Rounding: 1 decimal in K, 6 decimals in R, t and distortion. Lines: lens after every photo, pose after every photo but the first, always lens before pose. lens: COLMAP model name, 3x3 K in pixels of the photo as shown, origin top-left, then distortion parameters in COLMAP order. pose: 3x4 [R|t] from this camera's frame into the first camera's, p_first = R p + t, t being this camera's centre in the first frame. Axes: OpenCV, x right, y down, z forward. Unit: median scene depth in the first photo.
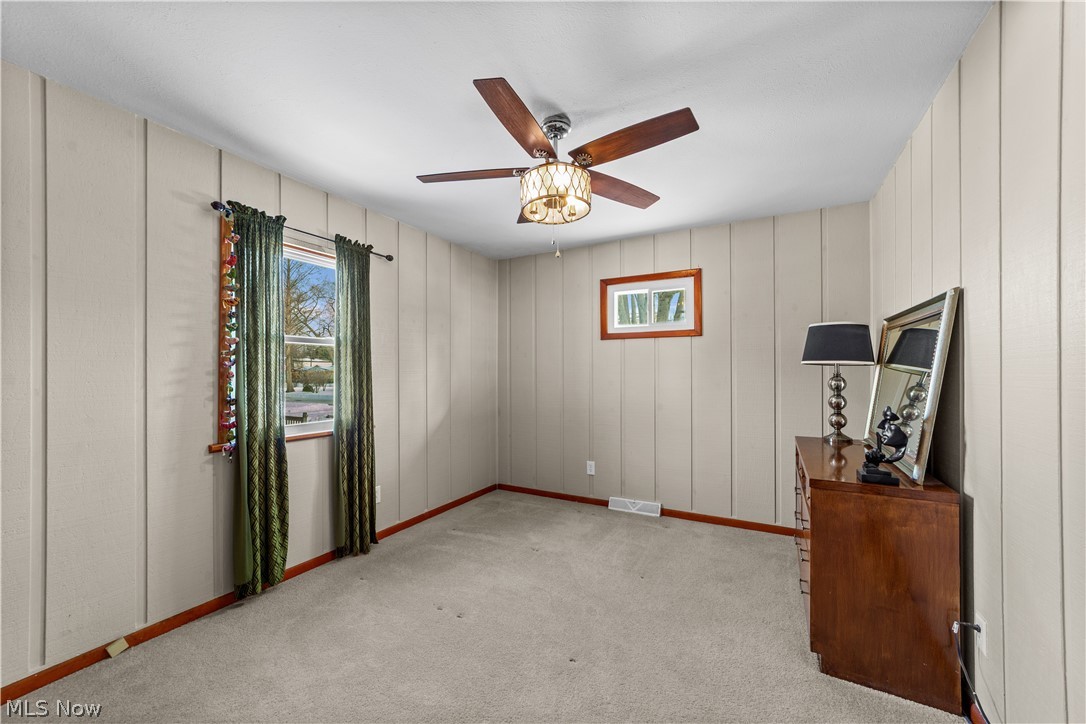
lens RADIAL K [[424.4, 0, 534.2], [0, 424.4, 368.9], [0, 0, 1]] dist [-0.016140, 0.006278]
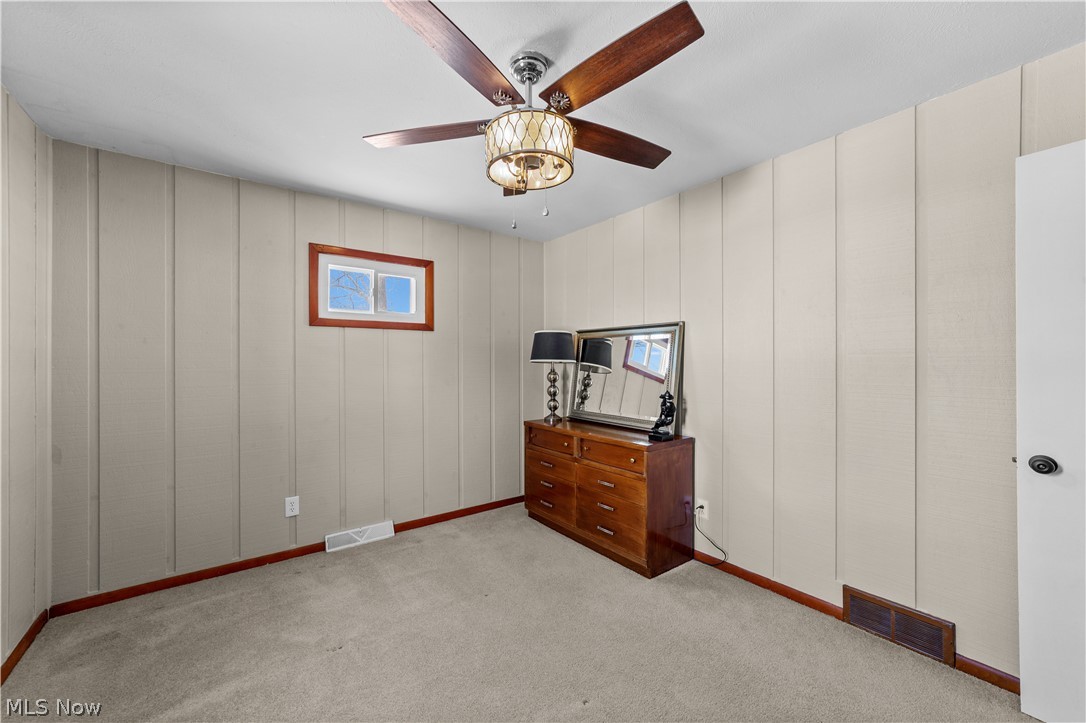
lens RADIAL K [[424.4, 0, 540.8], [0, 424.4, 361.6], [0, 0, 1]] dist [-0.016140, 0.006278]
pose [[0.385037, 0.001932, 0.922899, -0.390606], [-0.004758, 0.999989, -0.000108, -0.009310], [-0.922889, -0.004350, 0.385042, 0.389040]]
